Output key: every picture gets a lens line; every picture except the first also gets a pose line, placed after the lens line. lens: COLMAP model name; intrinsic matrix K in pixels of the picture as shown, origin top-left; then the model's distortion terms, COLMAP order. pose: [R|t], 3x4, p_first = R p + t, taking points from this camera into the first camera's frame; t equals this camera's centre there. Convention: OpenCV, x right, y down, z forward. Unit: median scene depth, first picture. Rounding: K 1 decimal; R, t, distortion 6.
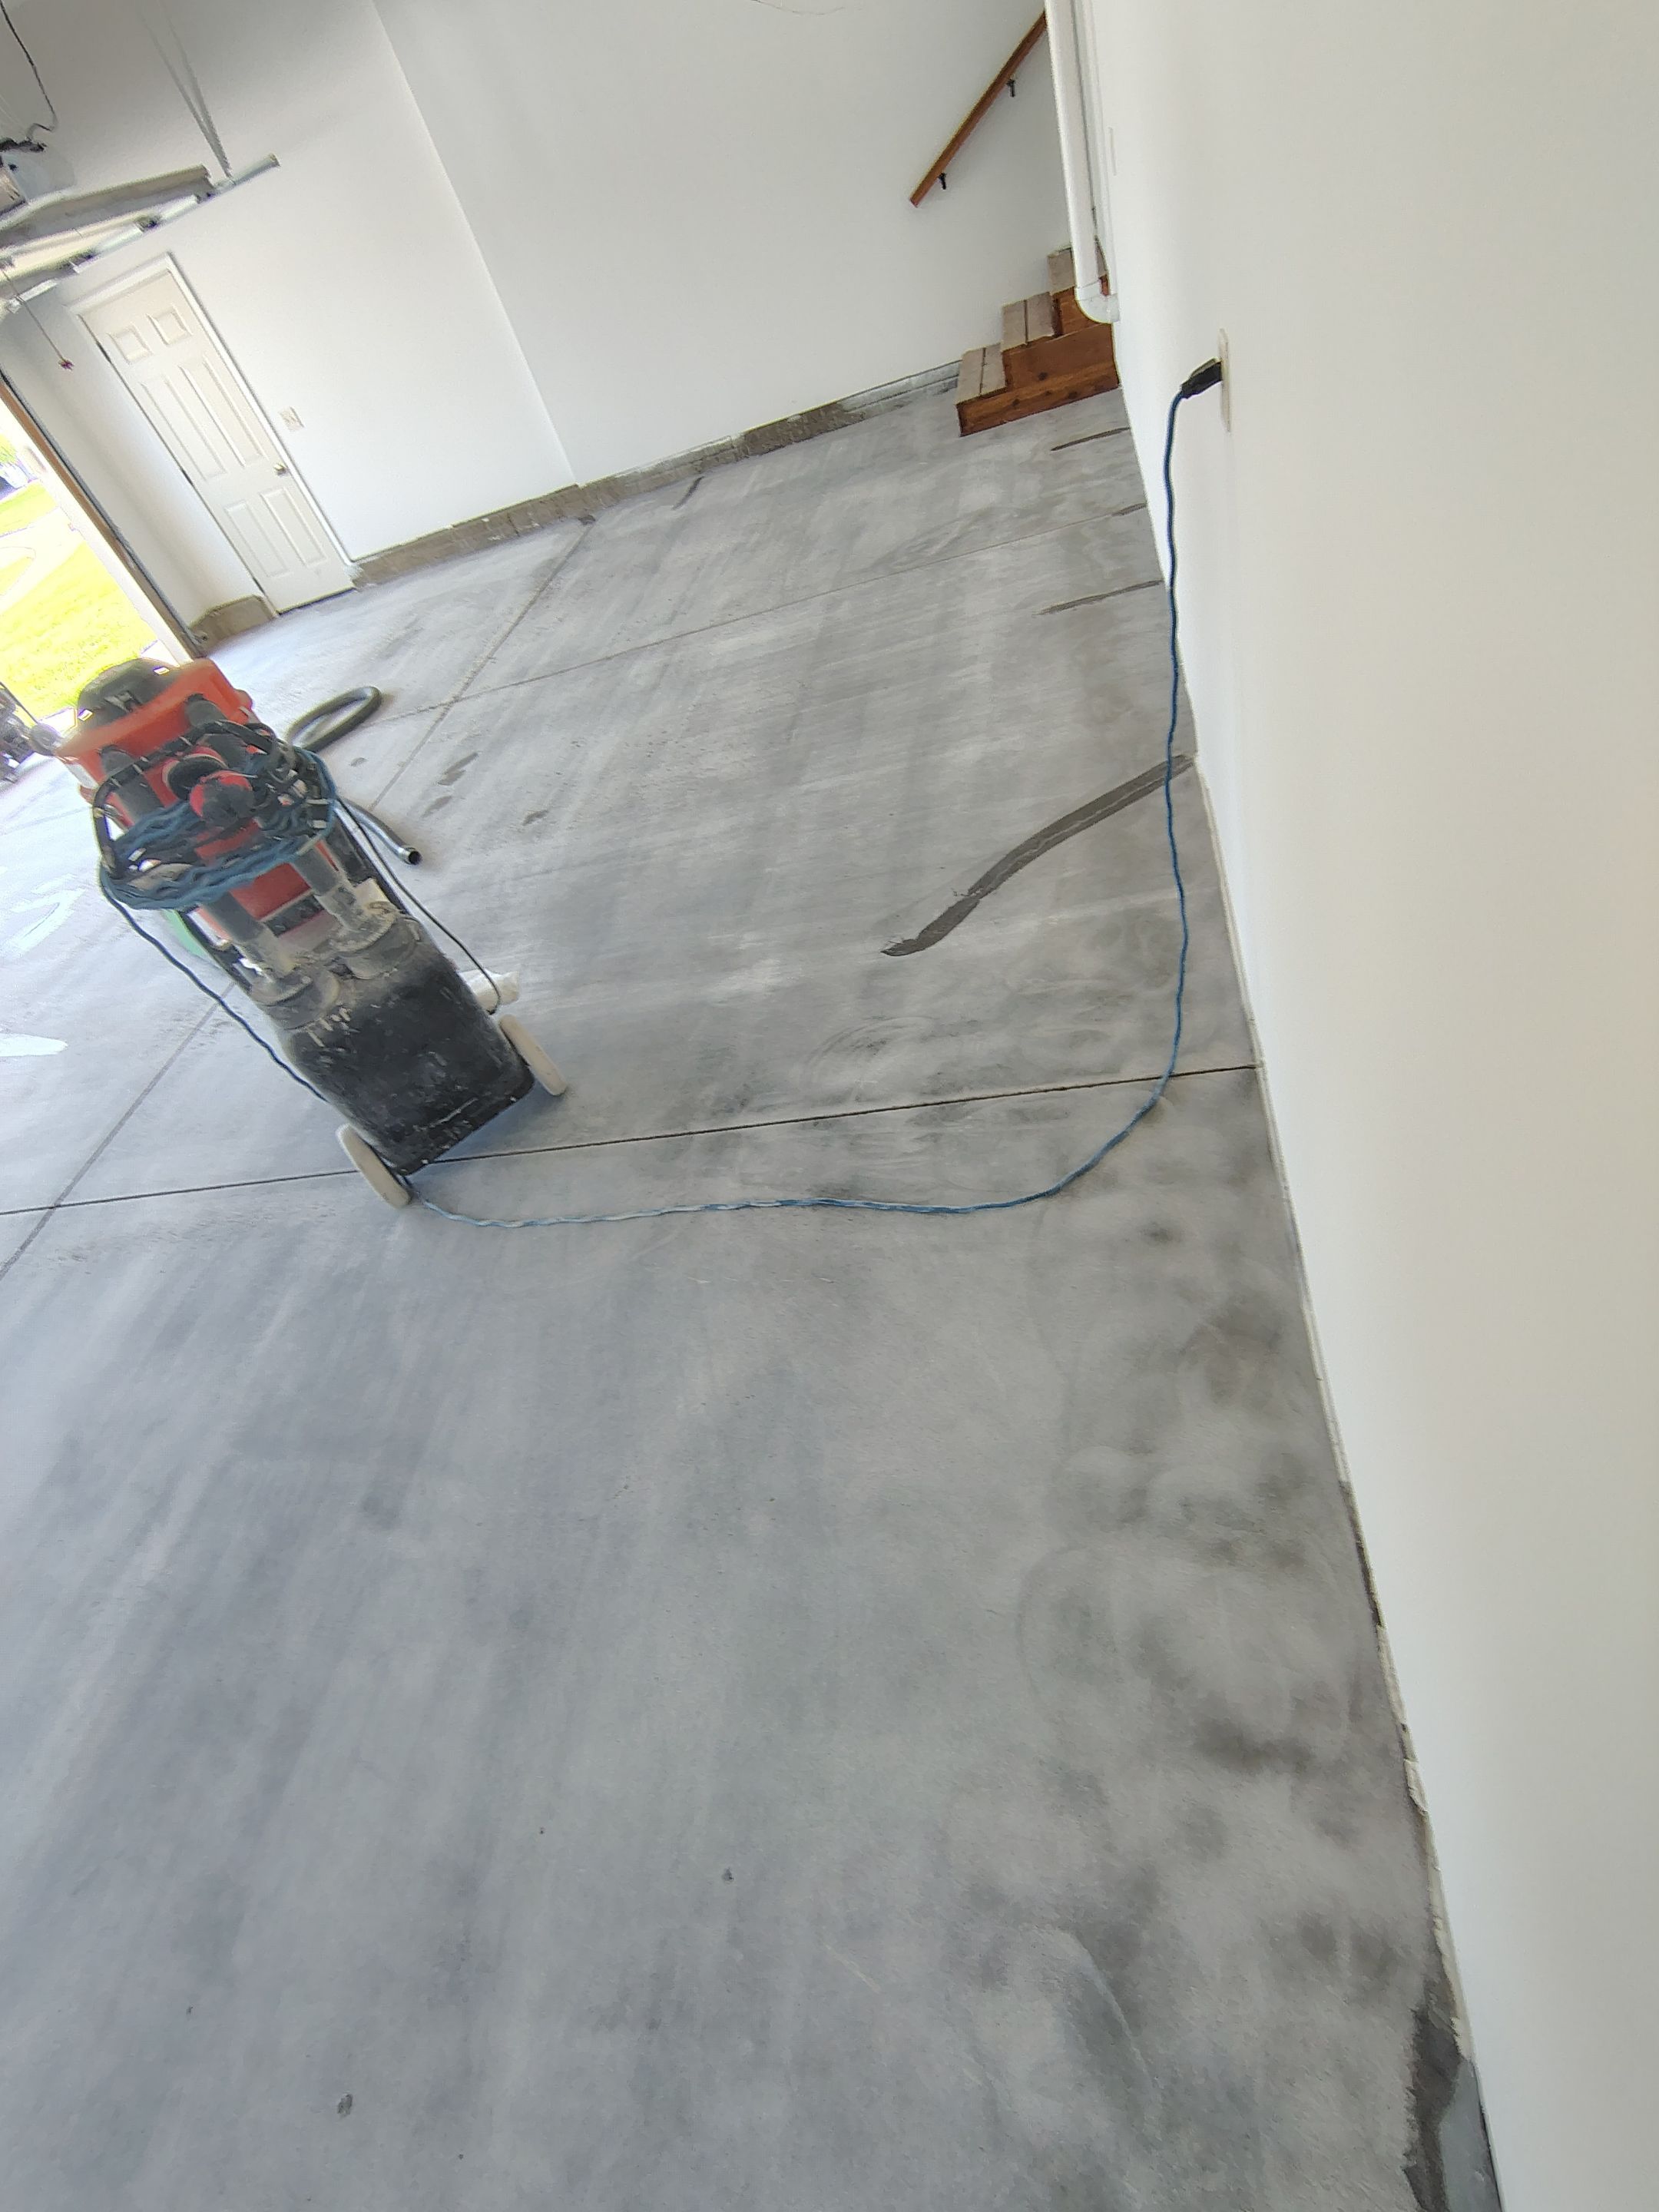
lens RADIAL K [[1035.9, 0, 814.7], [0, 1035.9, 1105.4], [0, 0, 1]] dist [-0.002303, -0.000469]
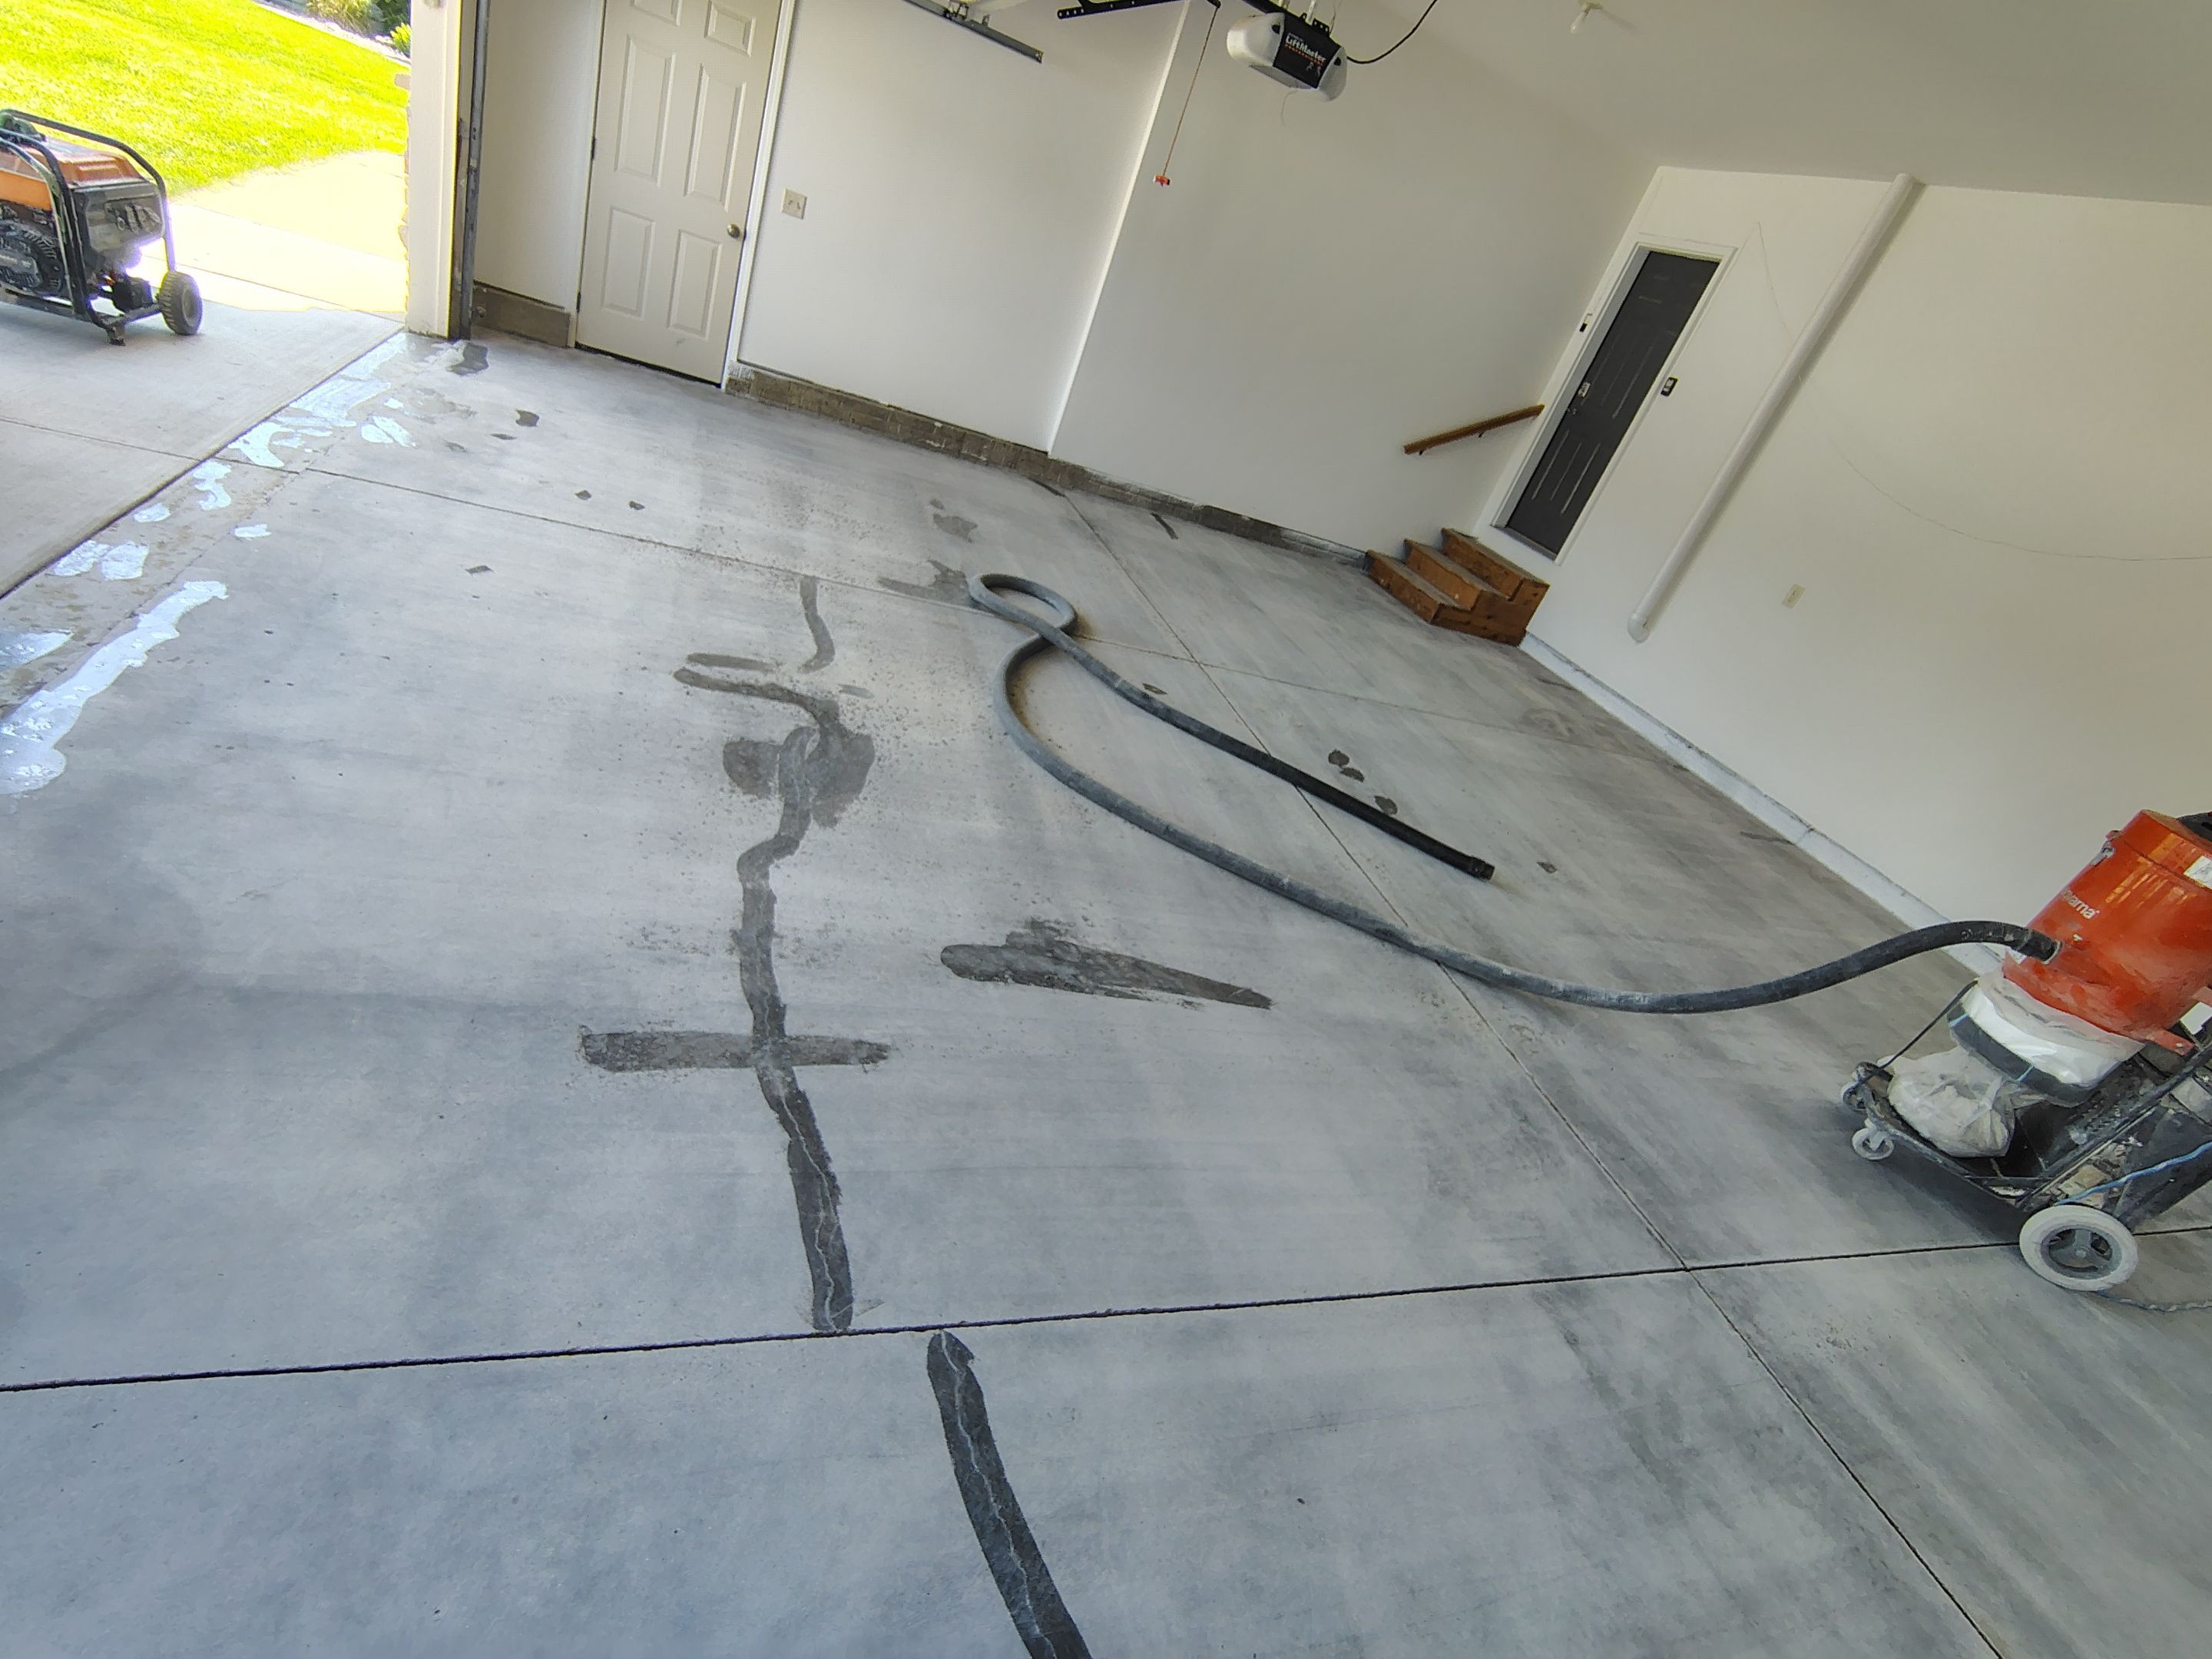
lens RADIAL K [[1035.9, 0, 1106.0], [0, 1035.9, 829.5], [0, 0, 1]] dist [-0.002303, -0.000469]
pose [[0.707328, 0.286670, 0.646148, -0.731965], [-0.110800, 0.947741, -0.299184, 0.036934], [-0.698148, 0.140028, 0.702127, 0.310016]]
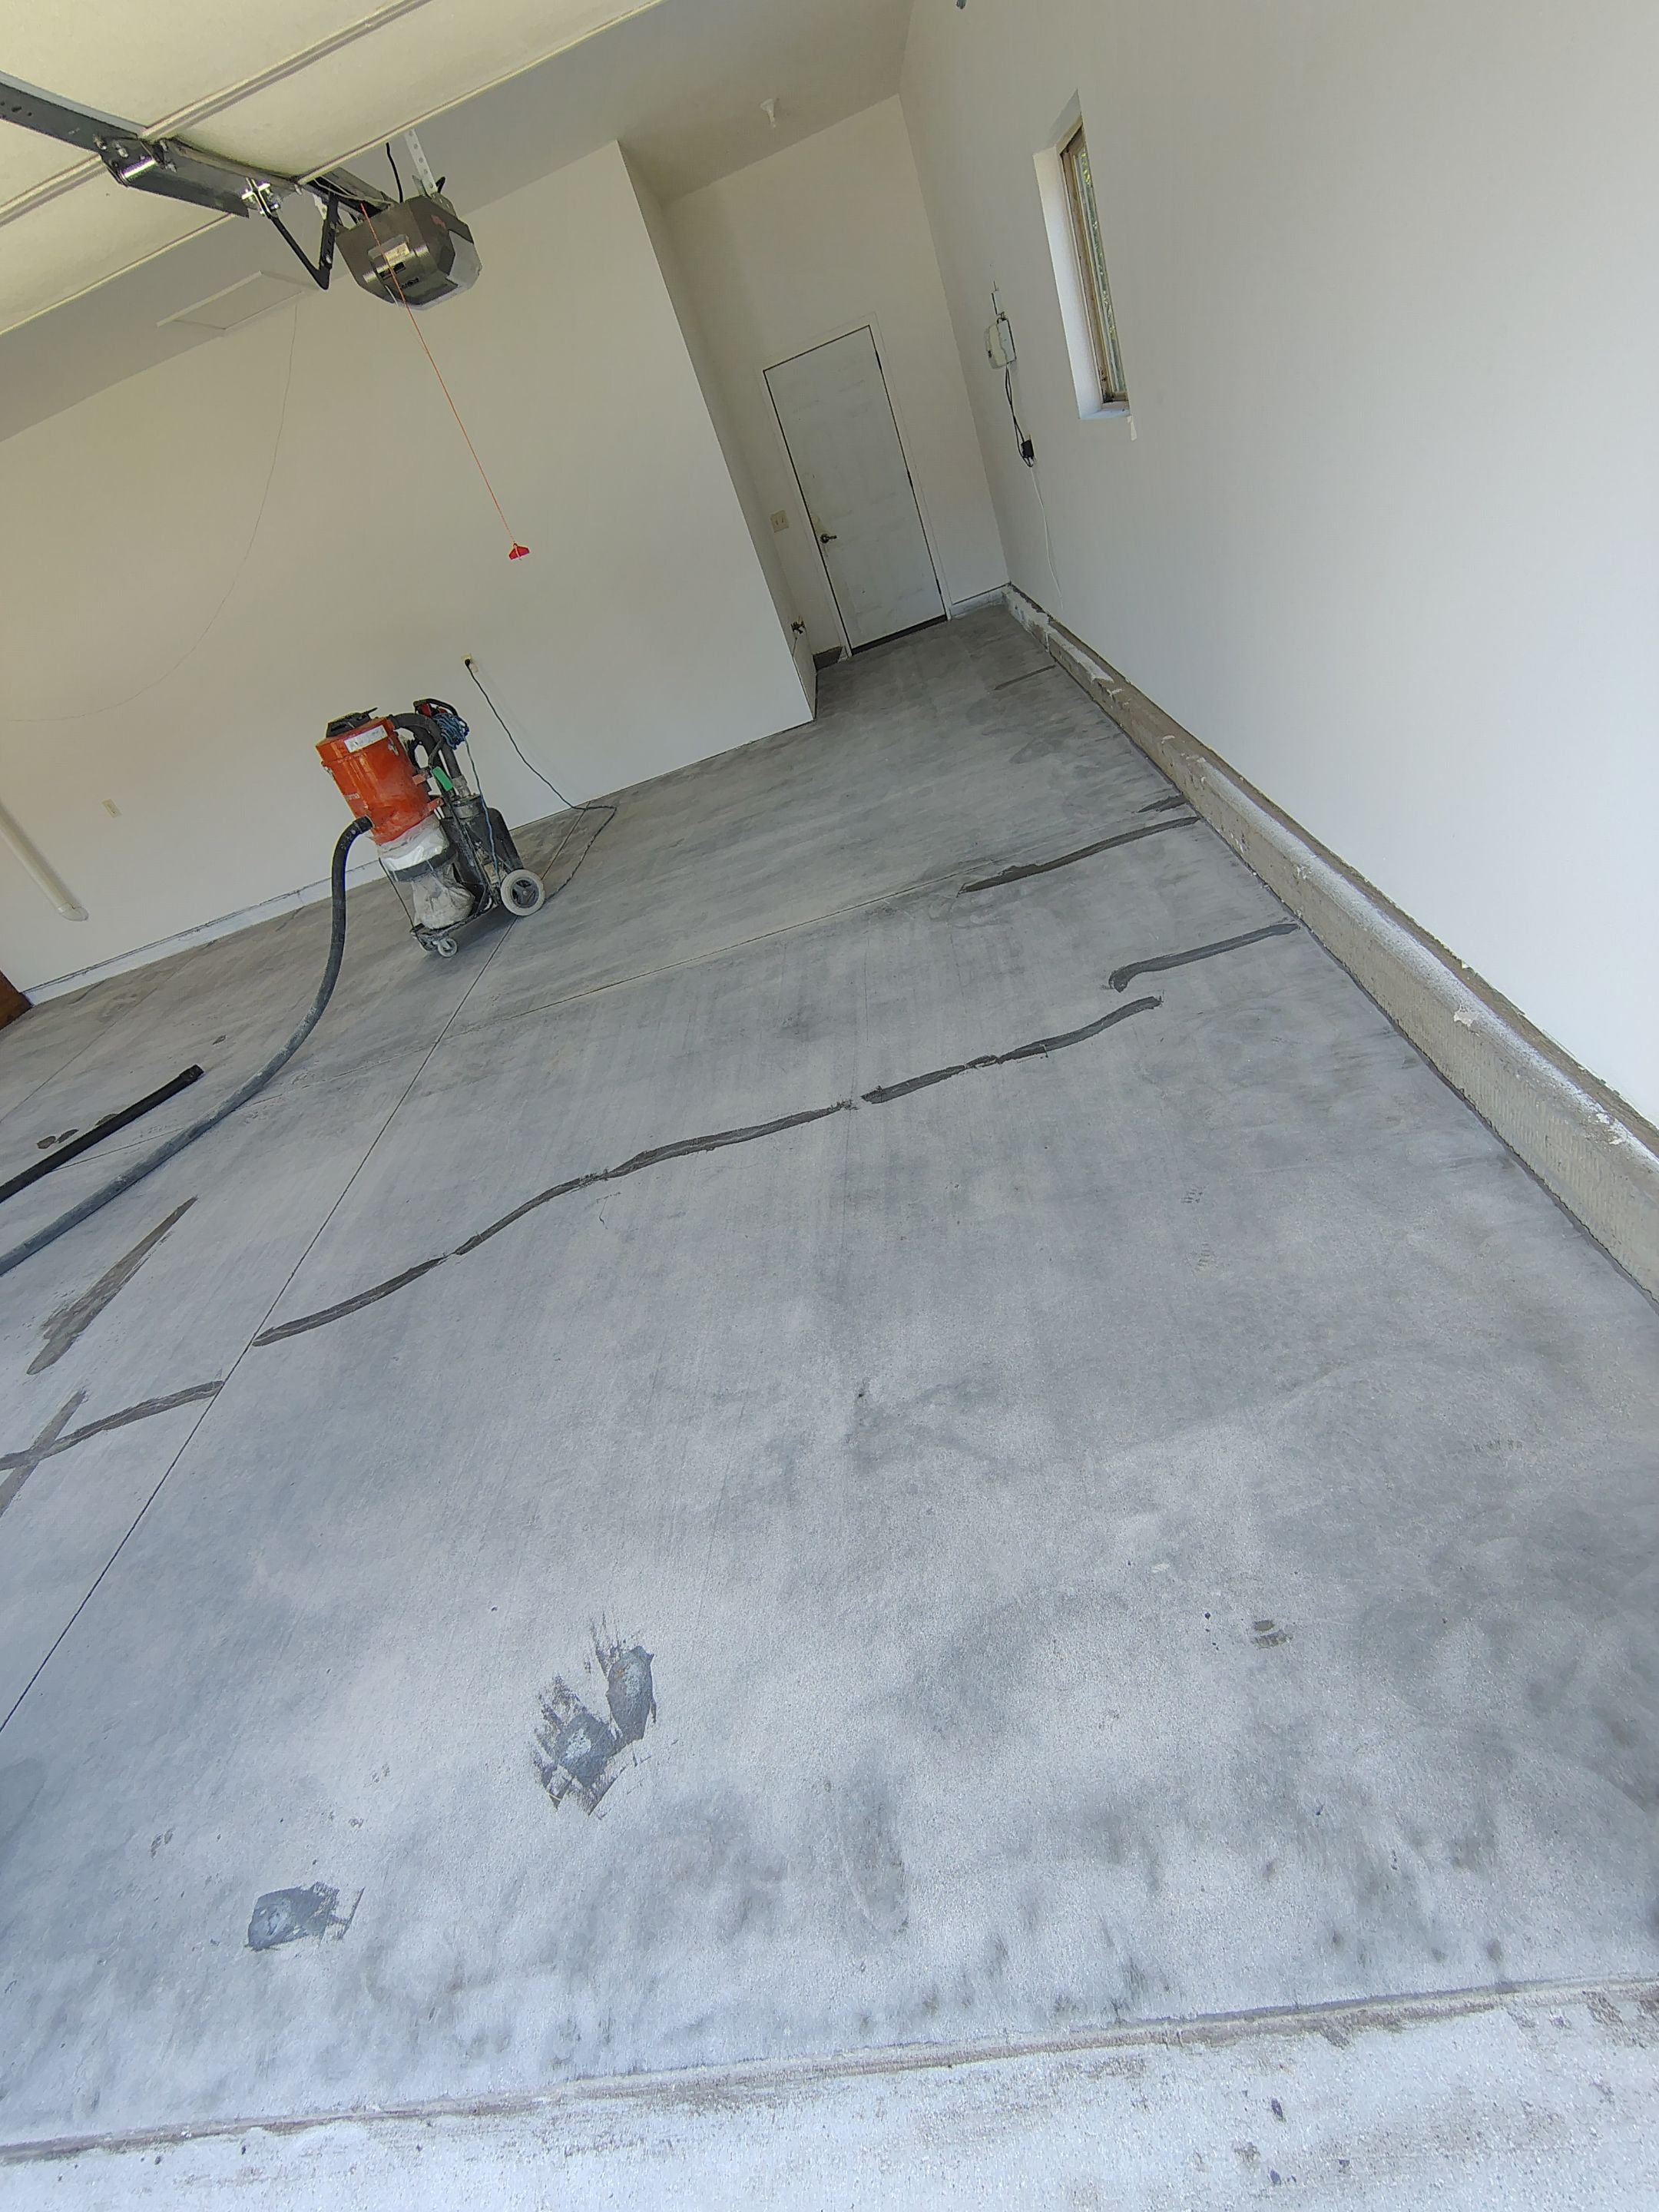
lens RADIAL K [[1035.9, 0, 814.7], [0, 1035.9, 1105.4], [0, 0, 1]] dist [-0.002303, -0.000469]
pose [[-0.026369, -0.231217, 0.972545, -0.996912], [0.912428, 0.391883, 0.117907, 0.215702], [-0.408386, 0.890487, 0.200635, 0.240426]]
